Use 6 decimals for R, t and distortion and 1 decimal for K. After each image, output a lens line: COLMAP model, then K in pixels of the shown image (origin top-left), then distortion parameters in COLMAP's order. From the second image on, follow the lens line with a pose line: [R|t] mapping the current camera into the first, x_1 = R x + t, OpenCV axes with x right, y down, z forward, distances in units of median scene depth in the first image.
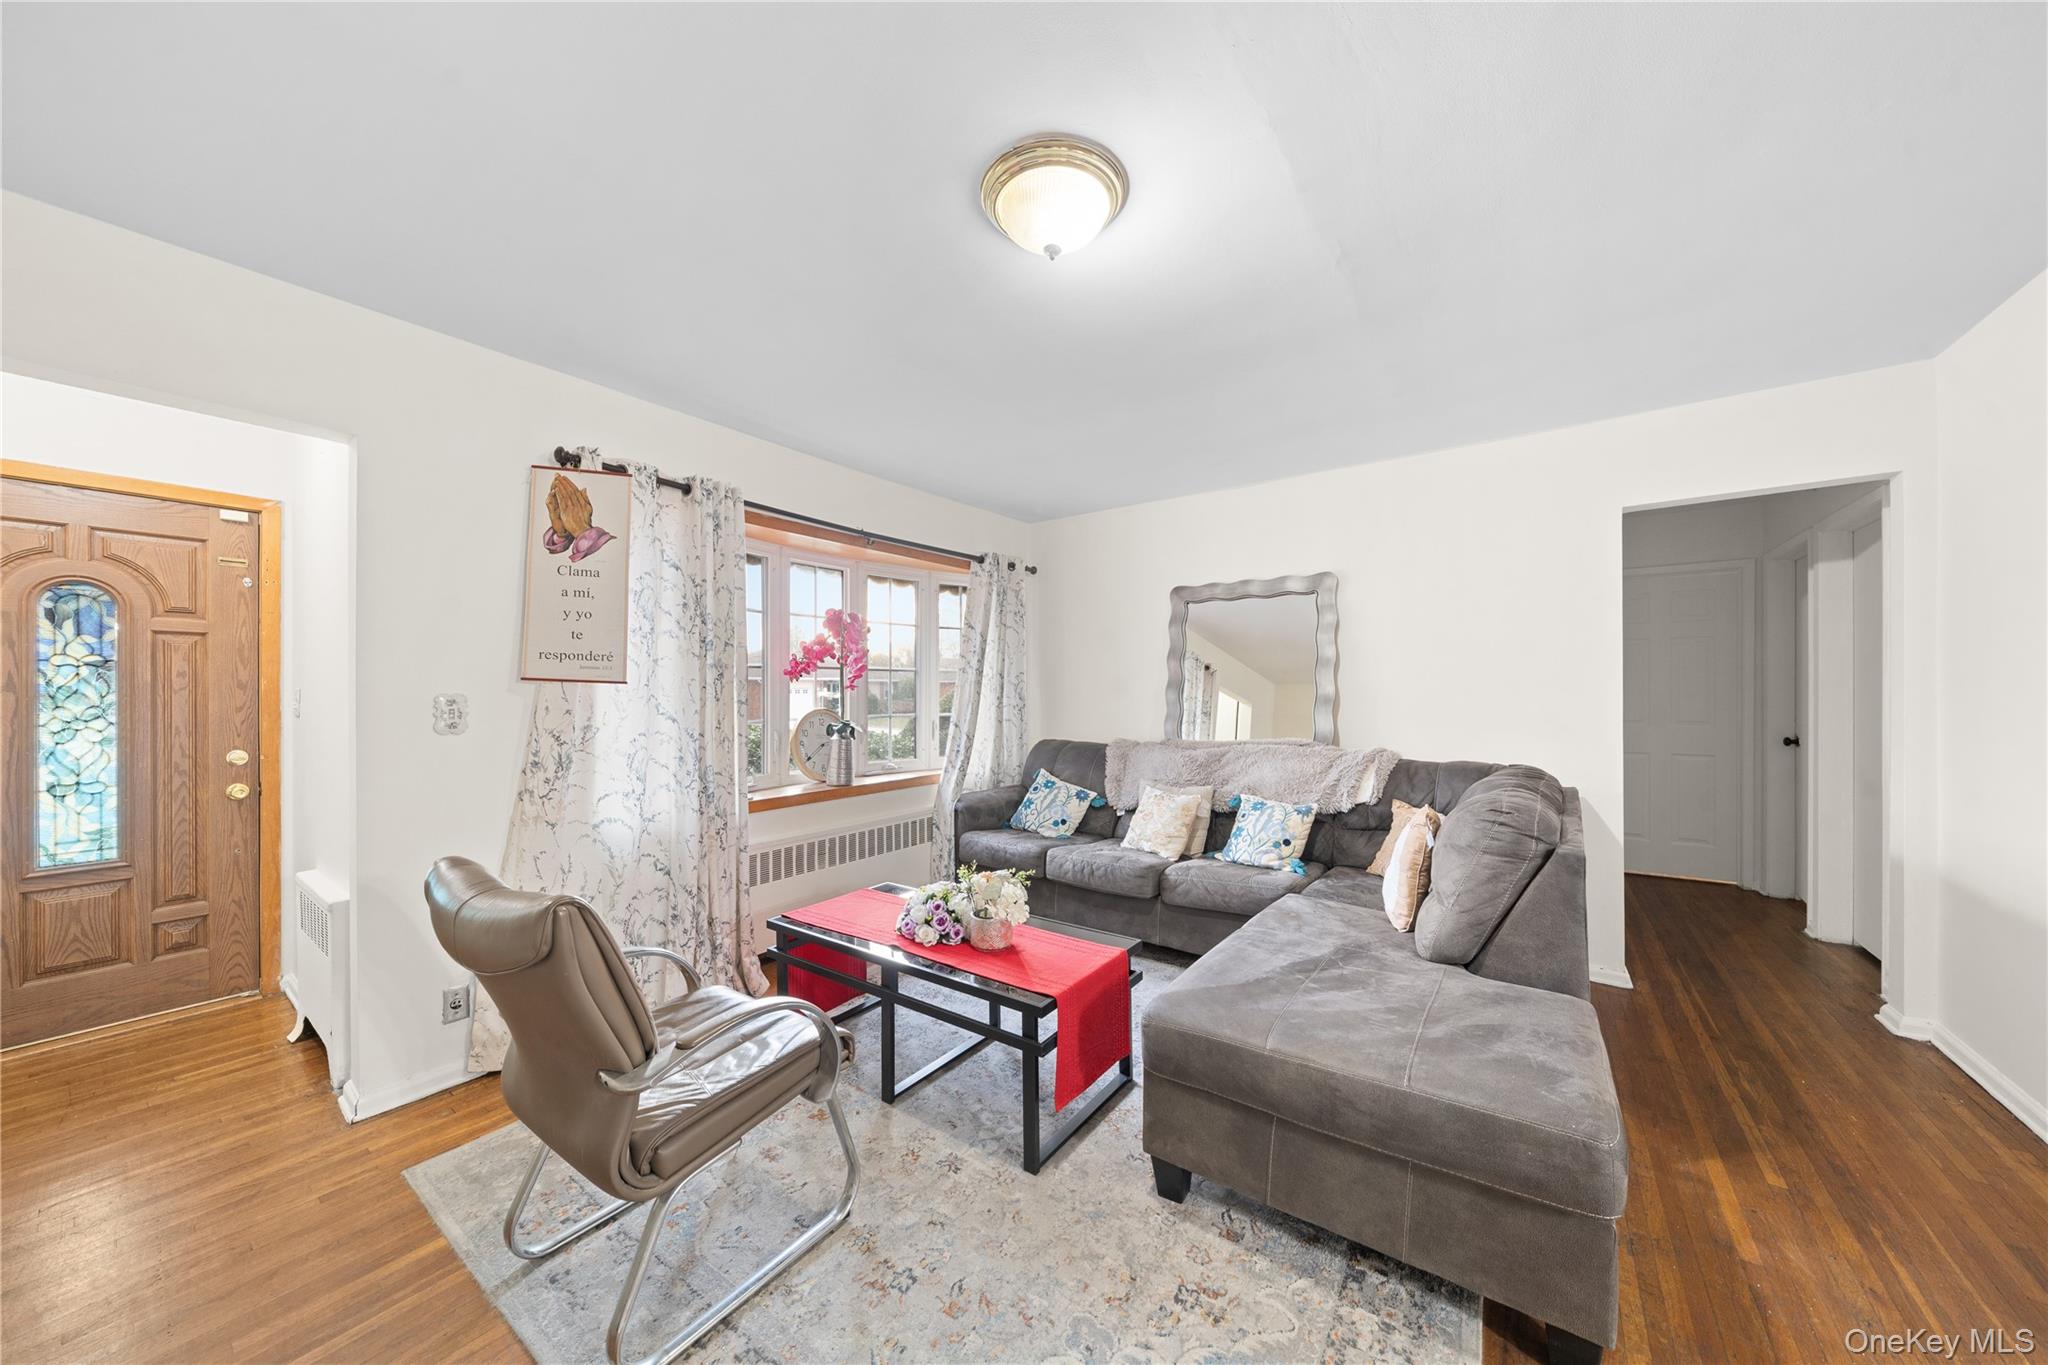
lens RADIAL K [[704.5, 0, 1041.6], [0, 704.5, 689.1], [0, 0, 1]] dist [-0.004804, 0.000444]
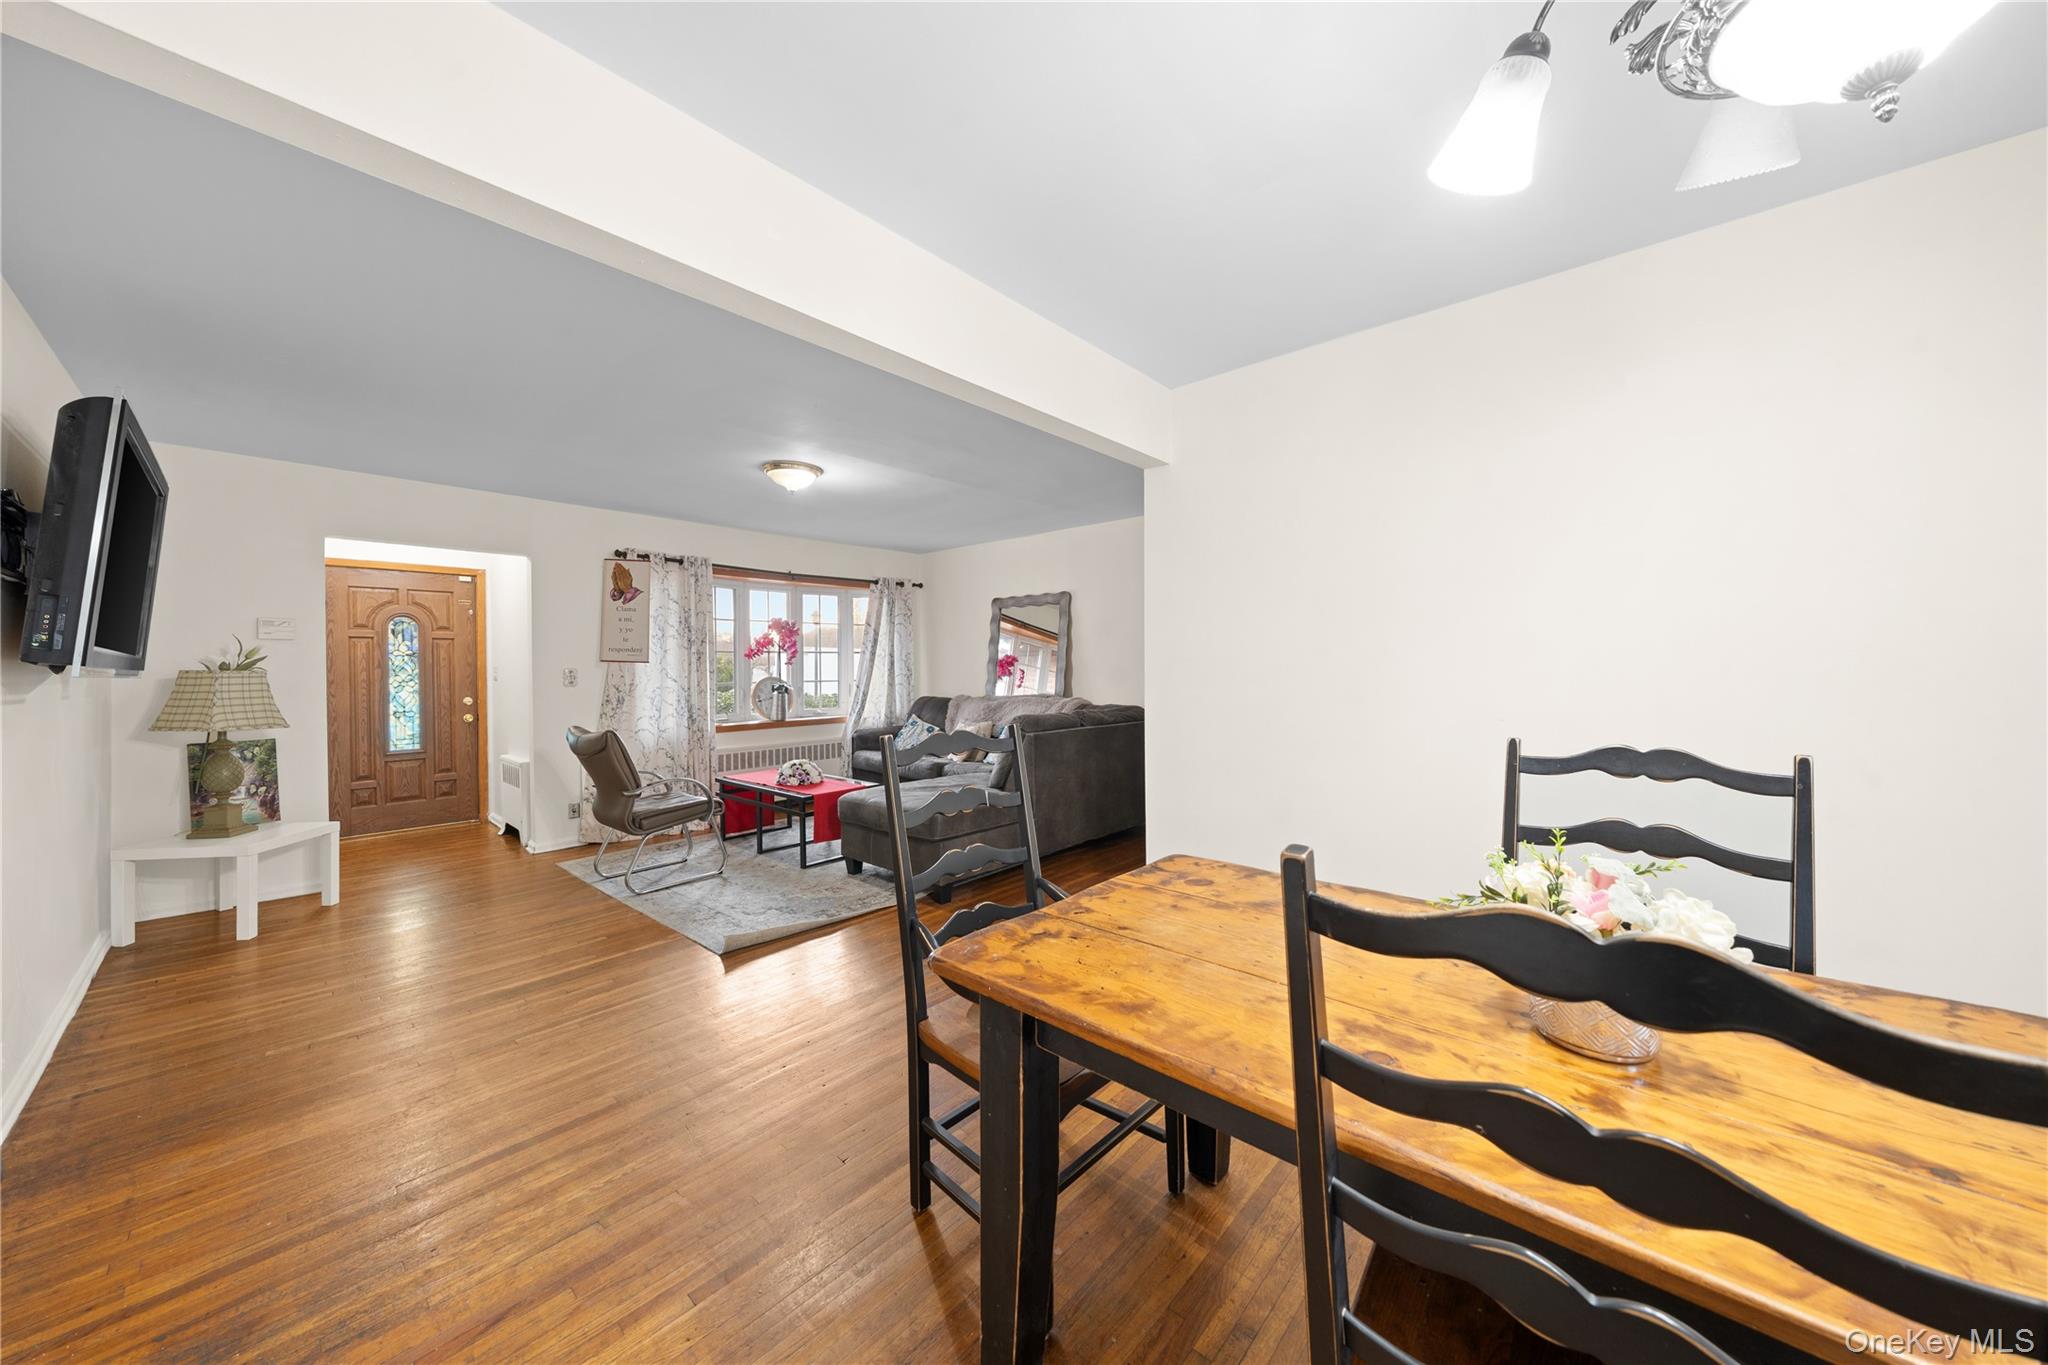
lens RADIAL K [[704.5, 0, 1038.0], [0, 704.5, 669.6], [0, 0, 1]] dist [-0.004804, 0.000444]
pose [[0.995450, -0.004473, -0.095180, 0.629681], [0.005571, 0.999921, 0.011277, -0.004099], [0.095122, -0.011756, 0.995396, -0.802802]]
